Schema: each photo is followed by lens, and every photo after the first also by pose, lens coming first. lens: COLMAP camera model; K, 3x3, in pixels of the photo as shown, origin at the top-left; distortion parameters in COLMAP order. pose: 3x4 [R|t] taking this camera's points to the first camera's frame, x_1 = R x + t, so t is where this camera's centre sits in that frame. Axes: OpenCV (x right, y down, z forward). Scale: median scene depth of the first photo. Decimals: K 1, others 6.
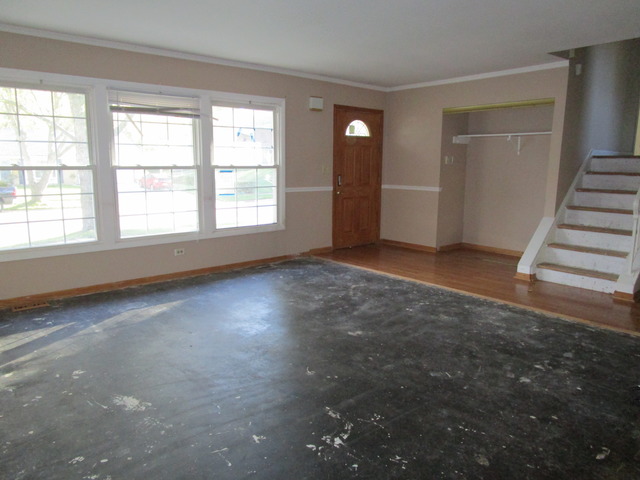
lens RADIAL K [[457.2, 0, 316.4], [0, 457.2, 242.1], [0, 0, 1]] dist [-0.023283, 0.001842]
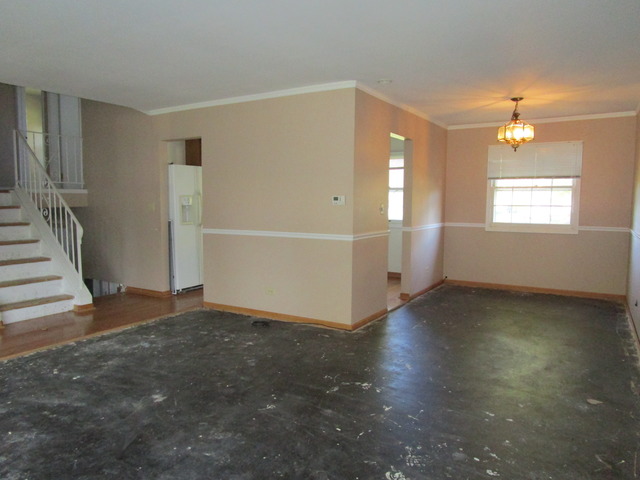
lens RADIAL K [[457.2, 0, 316.4], [0, 457.2, 242.1], [0, 0, 1]] dist [-0.023283, 0.001842]
pose [[-0.301189, -0.097397, 0.948577, -0.707568], [0.157747, 0.975975, 0.150297, -0.150895], [-0.940426, 0.194904, -0.278589, 0.814168]]
